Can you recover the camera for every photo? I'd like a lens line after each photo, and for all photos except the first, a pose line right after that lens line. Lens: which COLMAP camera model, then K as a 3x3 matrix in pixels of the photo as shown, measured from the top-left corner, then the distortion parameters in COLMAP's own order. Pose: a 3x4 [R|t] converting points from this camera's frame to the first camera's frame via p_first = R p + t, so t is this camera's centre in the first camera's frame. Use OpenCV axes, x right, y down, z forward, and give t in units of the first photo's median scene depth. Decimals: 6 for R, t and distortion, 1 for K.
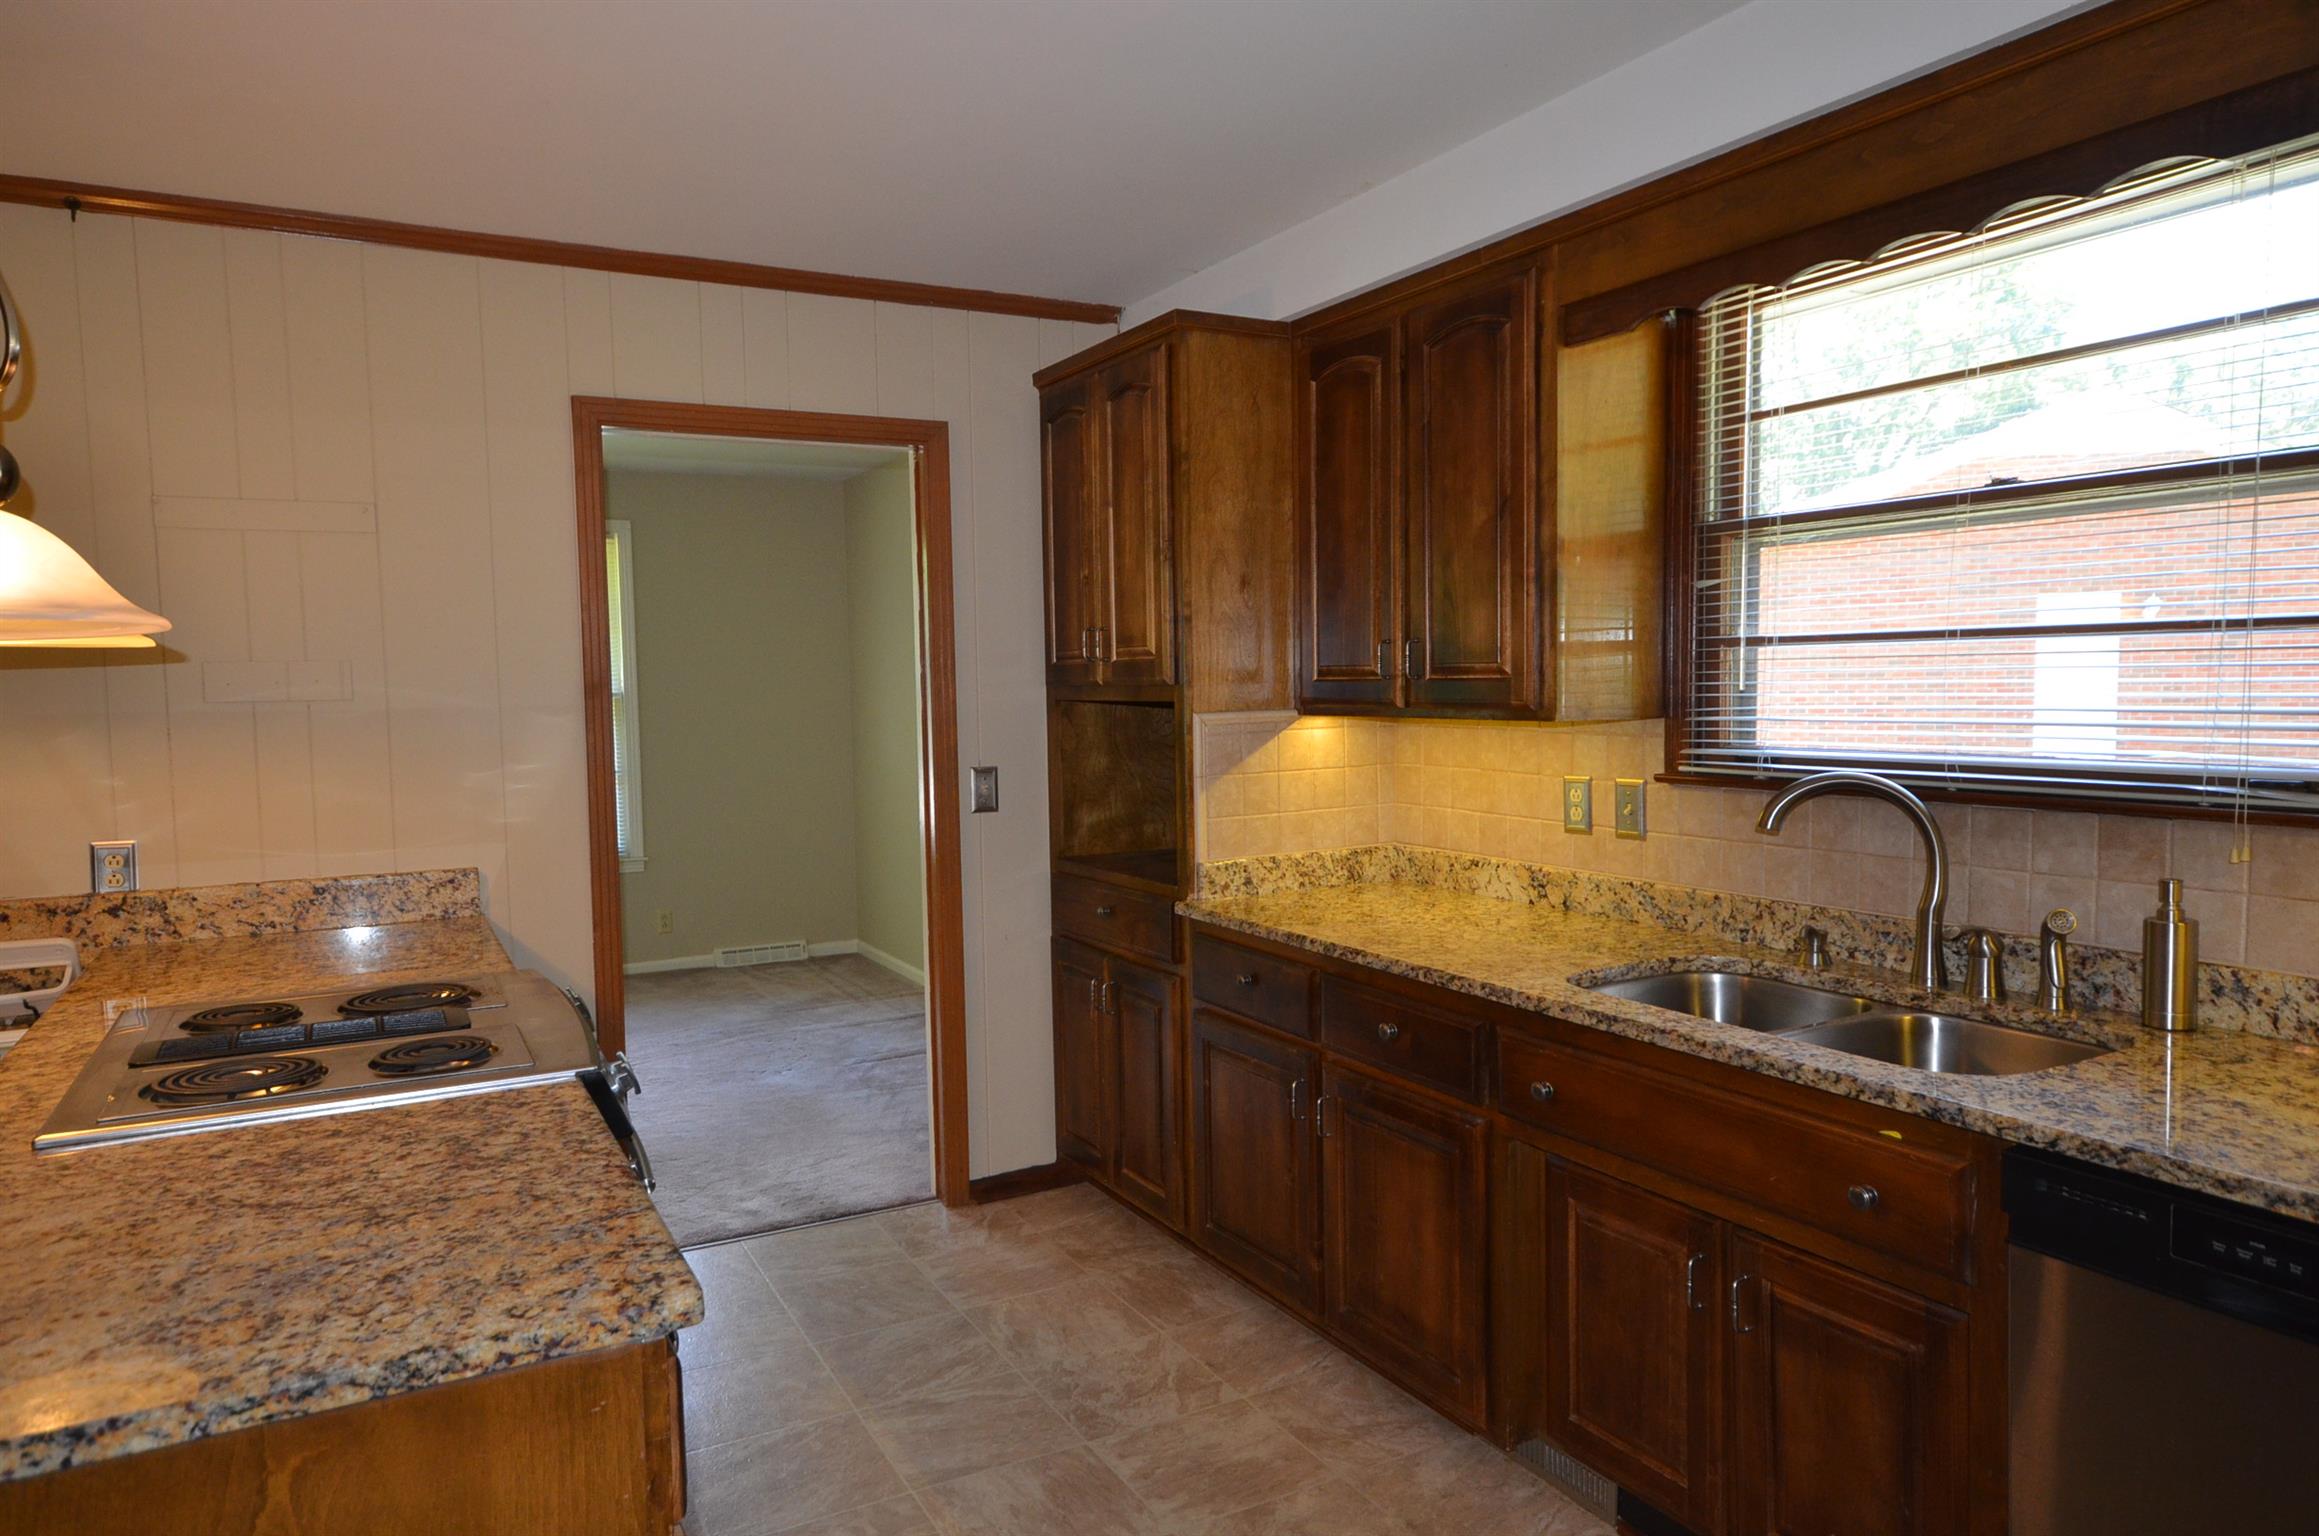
lens RADIAL K [[1505.0, 0, 1145.7], [0, 1505.0, 779.1], [0, 0, 1]] dist [0.004698, 0.015426]
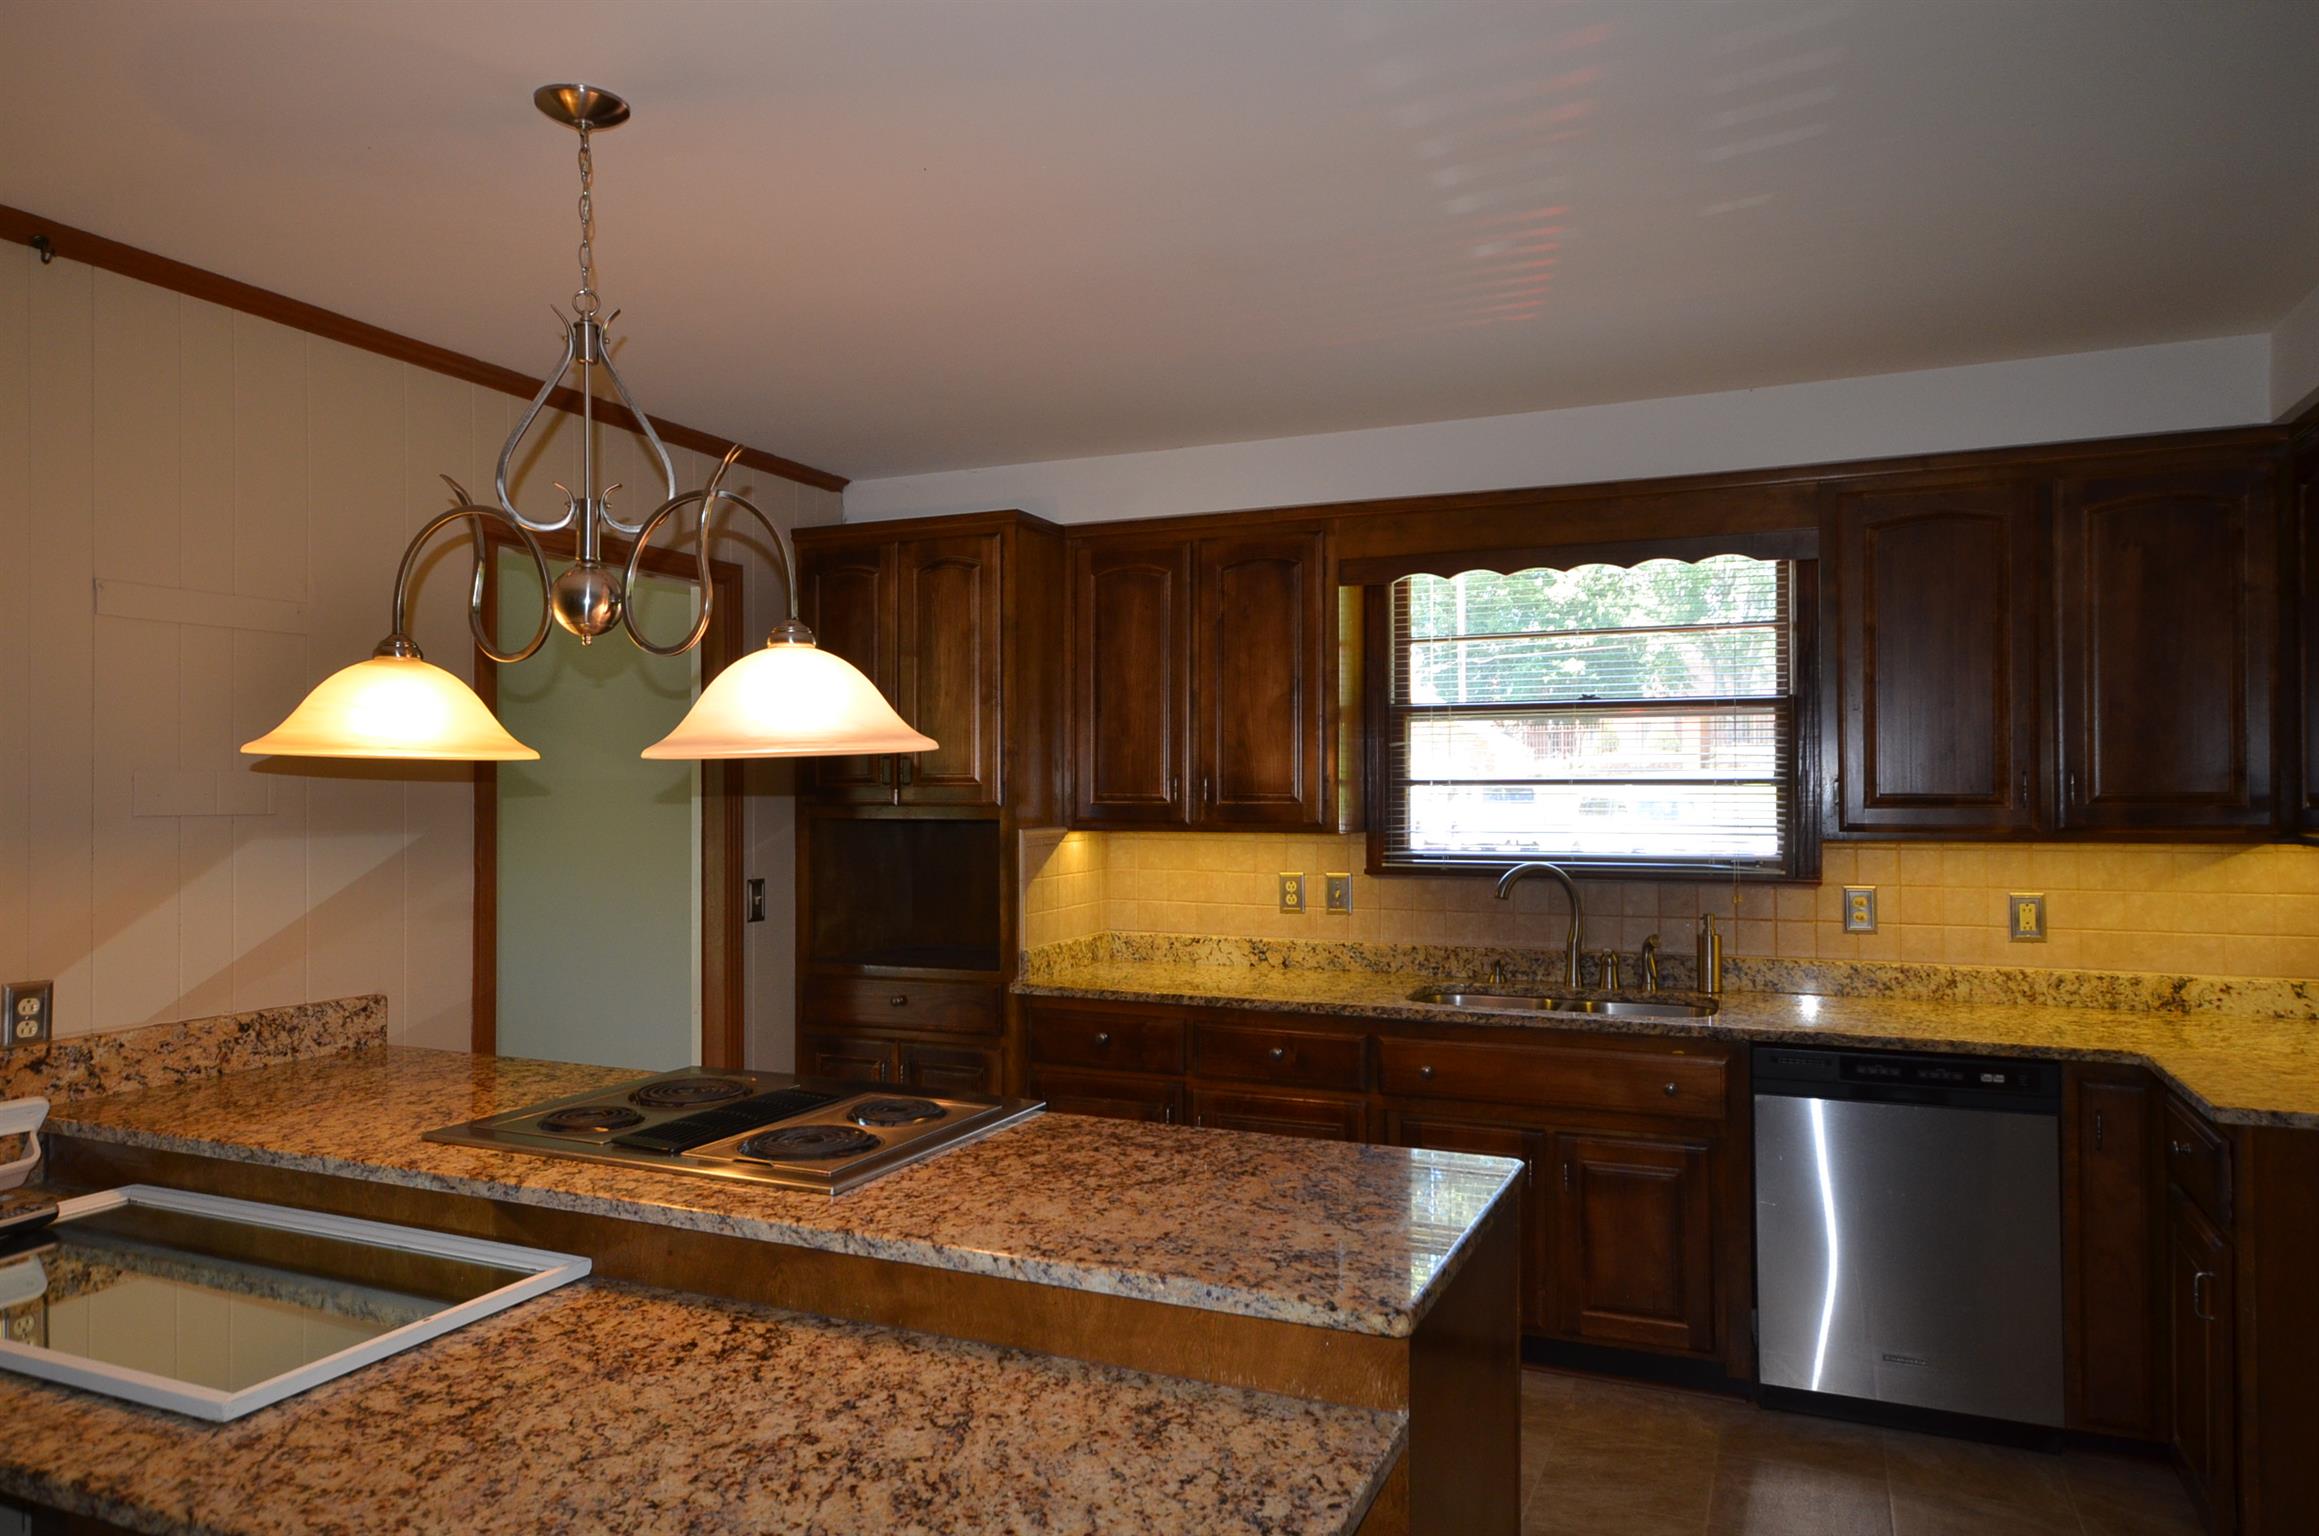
lens RADIAL K [[1505.0, 0, 1166.1], [0, 1505.0, 768.8], [0, 0, 1]] dist [0.004698, 0.015426]
pose [[0.784484, 0.025138, 0.619639, -0.749203], [0.029880, 0.996485, -0.078256, 0.008594], [-0.619429, 0.079905, 0.780976, -0.054771]]
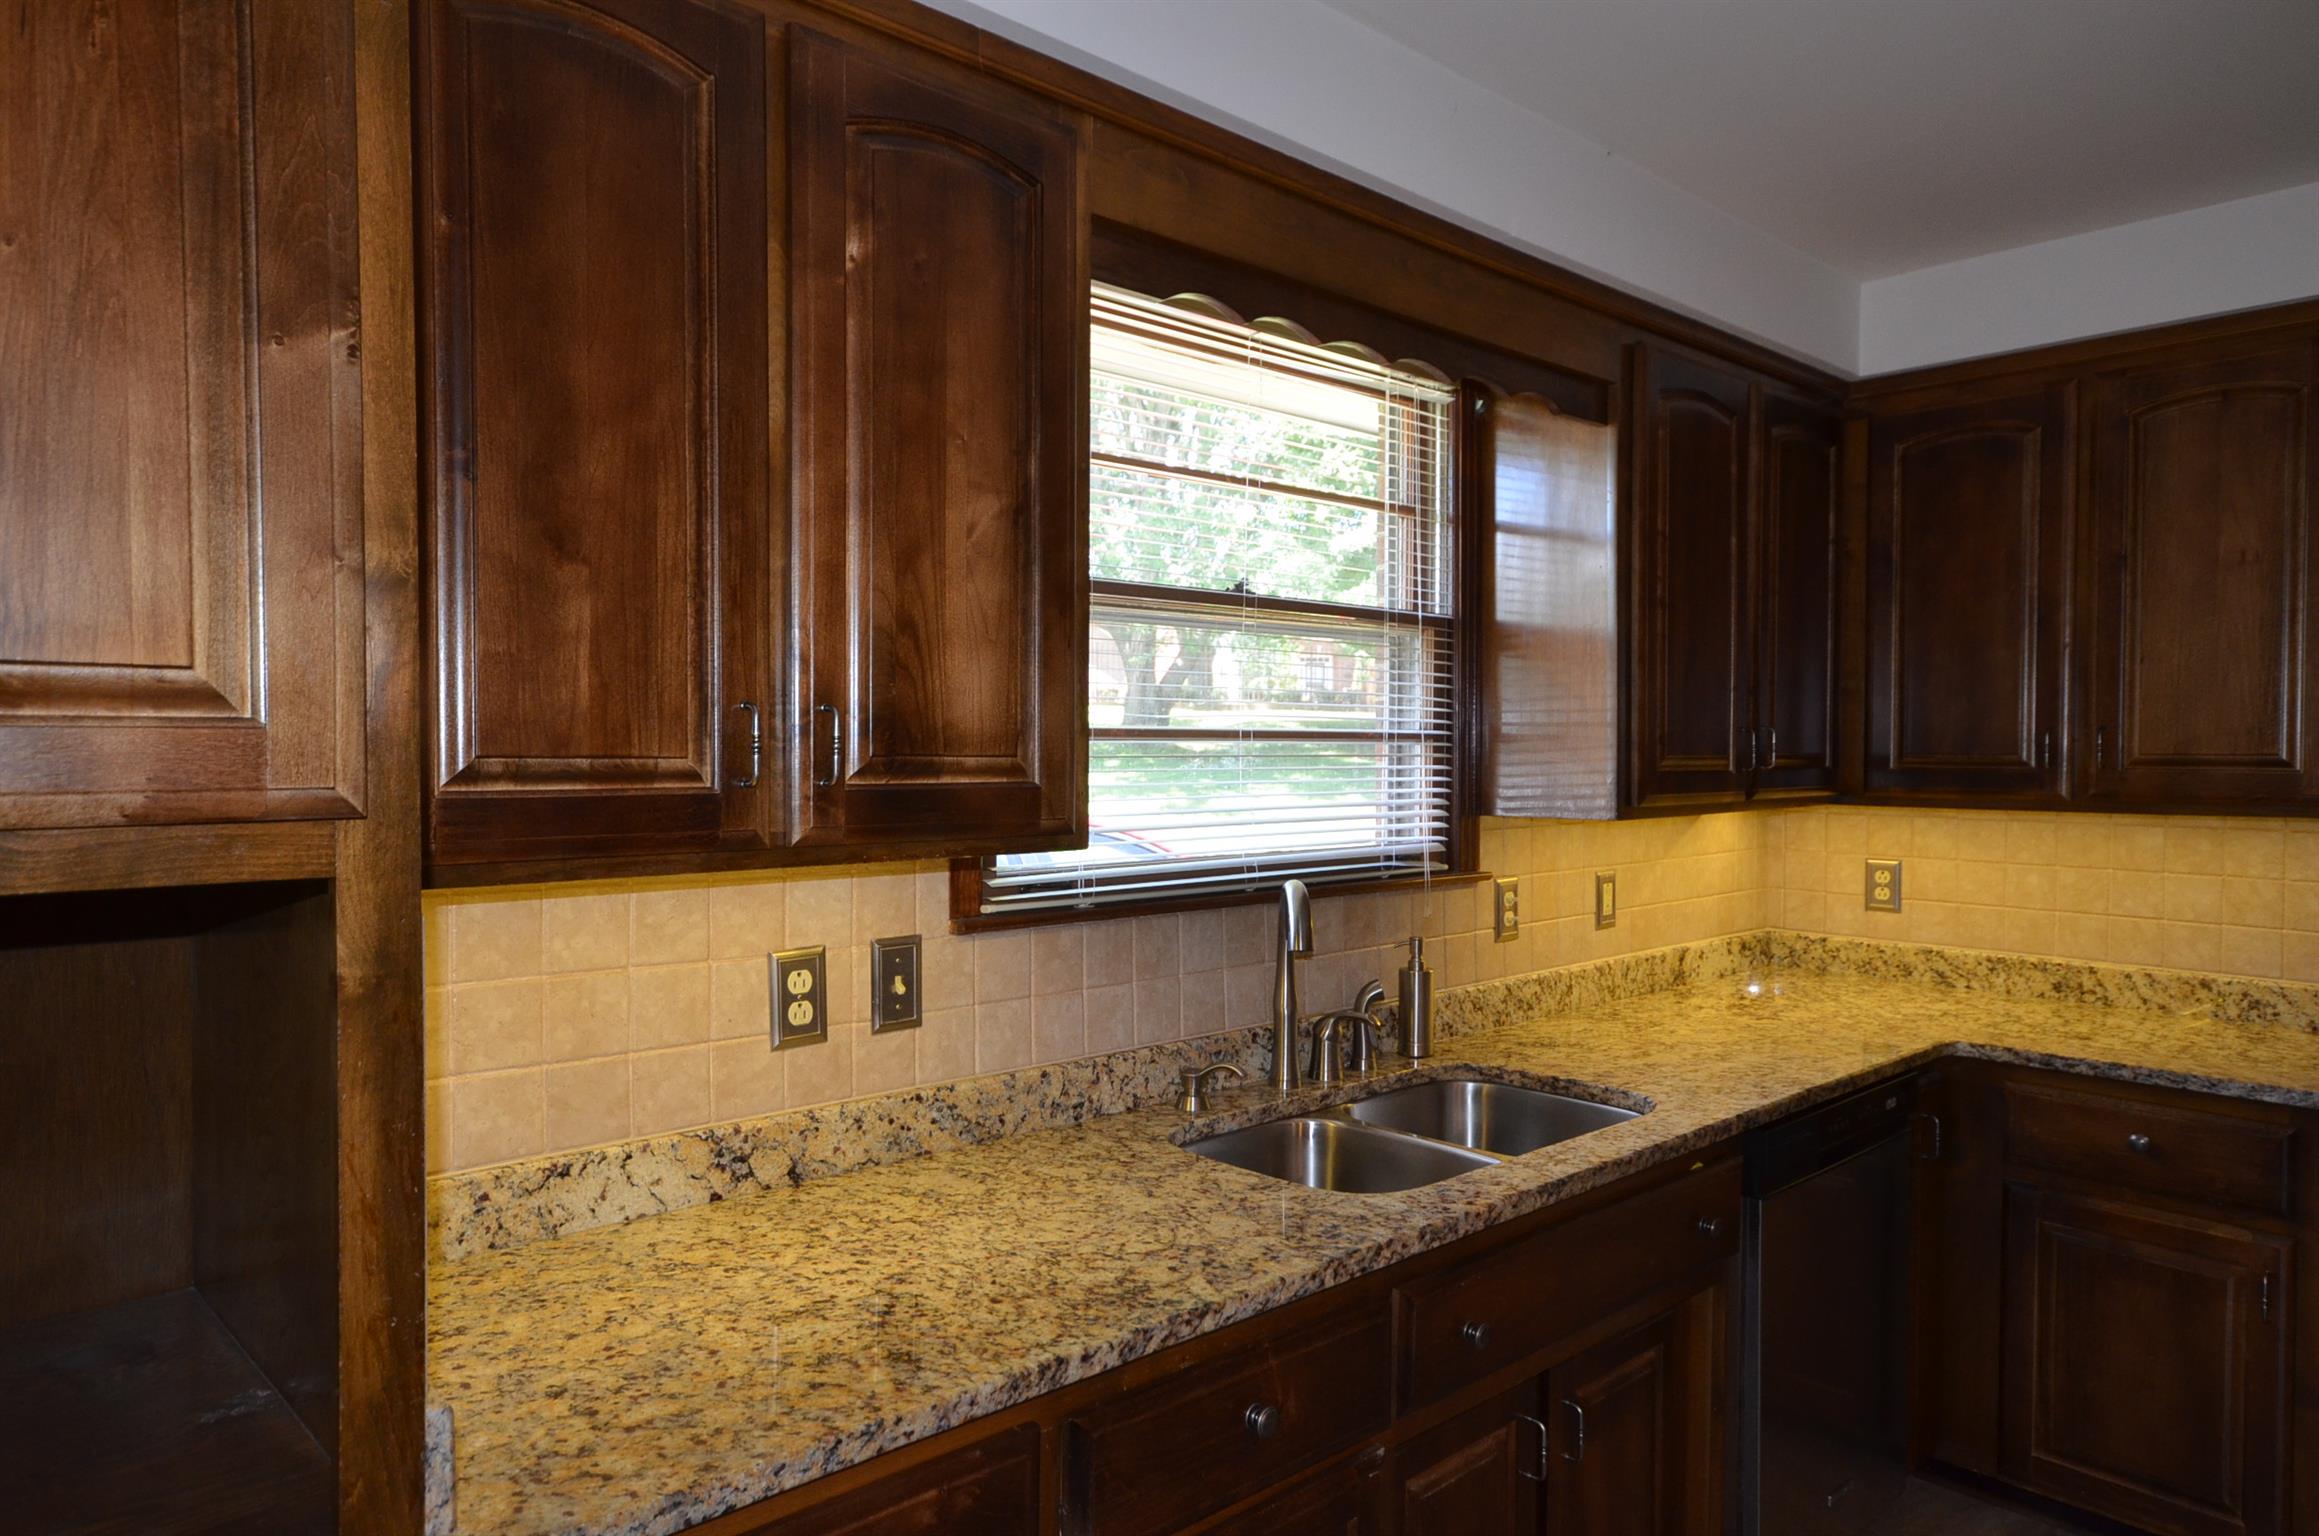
lens RADIAL K [[1505.0, 0, 1153.8], [0, 1505.0, 772.1], [0, 0, 1]] dist [0.004698, 0.015426]
pose [[-0.256069, -0.001702, 0.966657, -0.342870], [0.067398, 0.997533, 0.019610, -0.078813], [-0.964306, 0.070172, -0.255323, 1.089938]]
